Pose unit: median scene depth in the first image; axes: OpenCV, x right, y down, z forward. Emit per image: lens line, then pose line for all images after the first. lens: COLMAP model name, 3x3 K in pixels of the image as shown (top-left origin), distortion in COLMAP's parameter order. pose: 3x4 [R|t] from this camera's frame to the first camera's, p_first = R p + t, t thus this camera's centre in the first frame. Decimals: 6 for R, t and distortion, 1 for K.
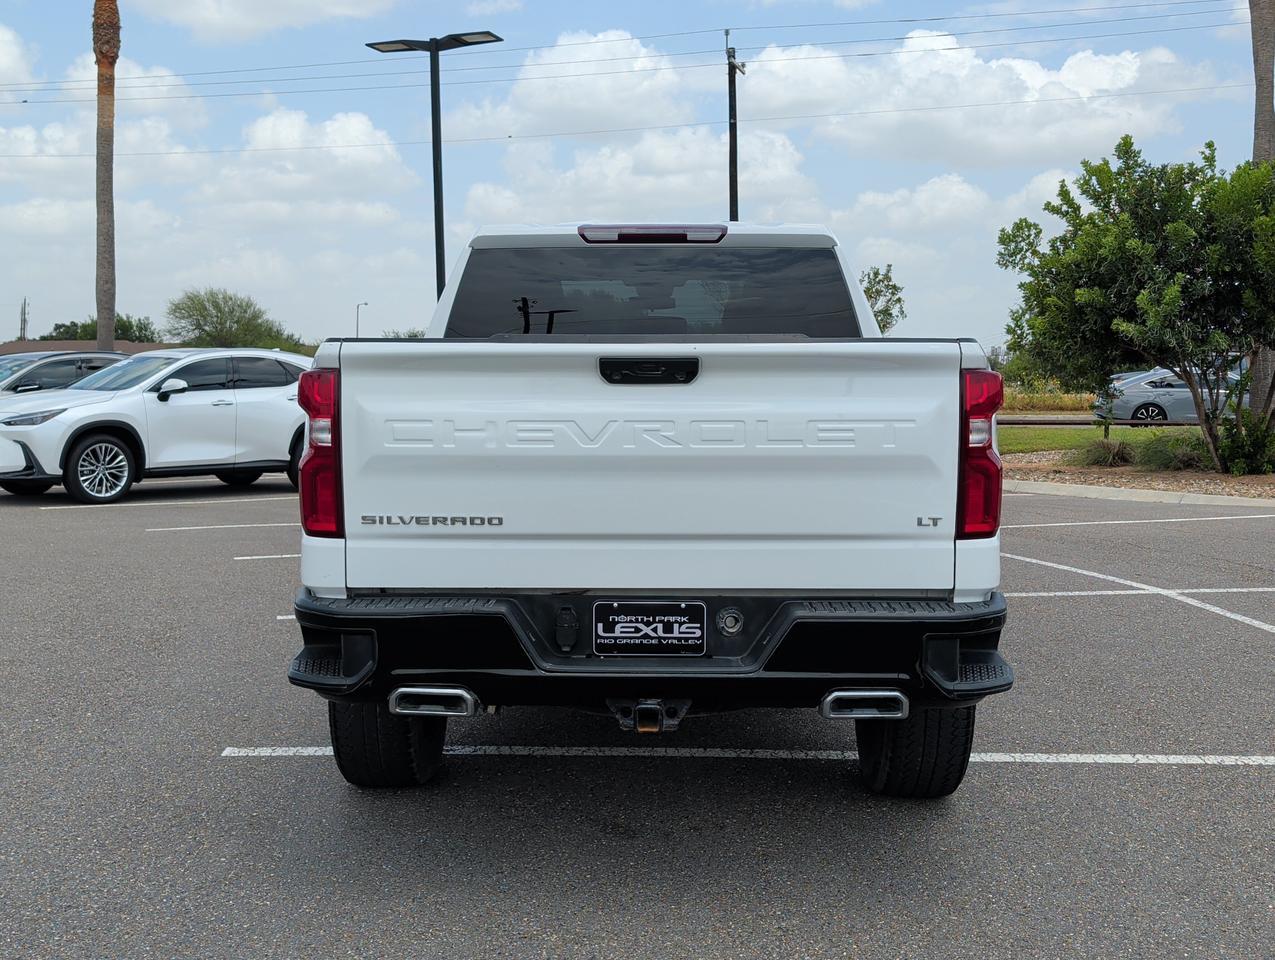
lens RADIAL K [[1586.1, 0, 595.7], [0, 1586.1, 479.9], [0, 0, 1]] dist [0.034831, -0.006596]
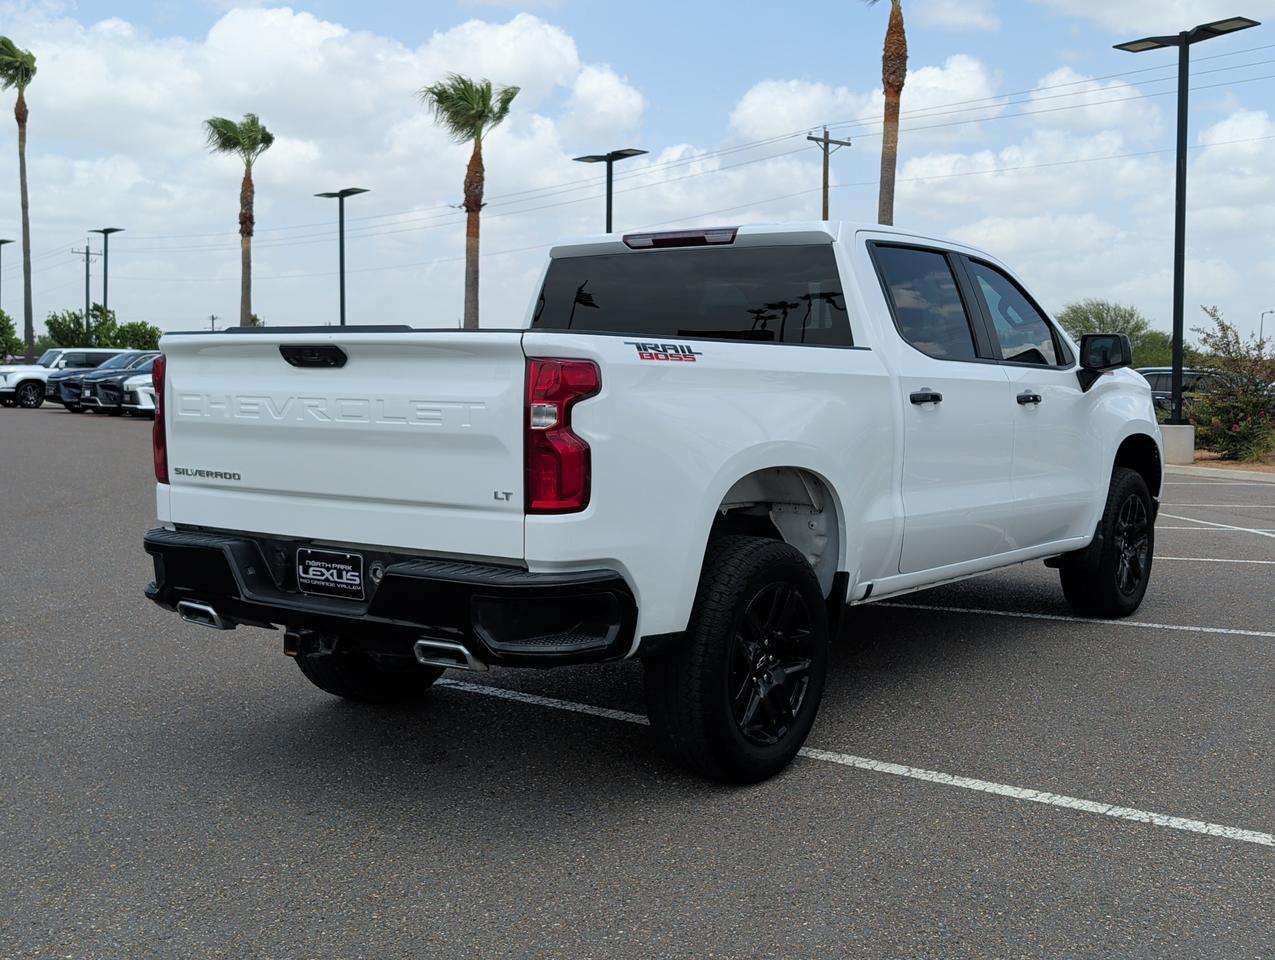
lens RADIAL K [[1586.1, 0, 595.7], [0, 1586.1, 479.9], [0, 0, 1]] dist [0.034831, -0.006596]
pose [[0.800525, 0.048990, -0.597293, 0.902393], [-0.055126, 0.998447, 0.008009, 0.002954], [0.596758, 0.026515, 0.801983, 0.161224]]
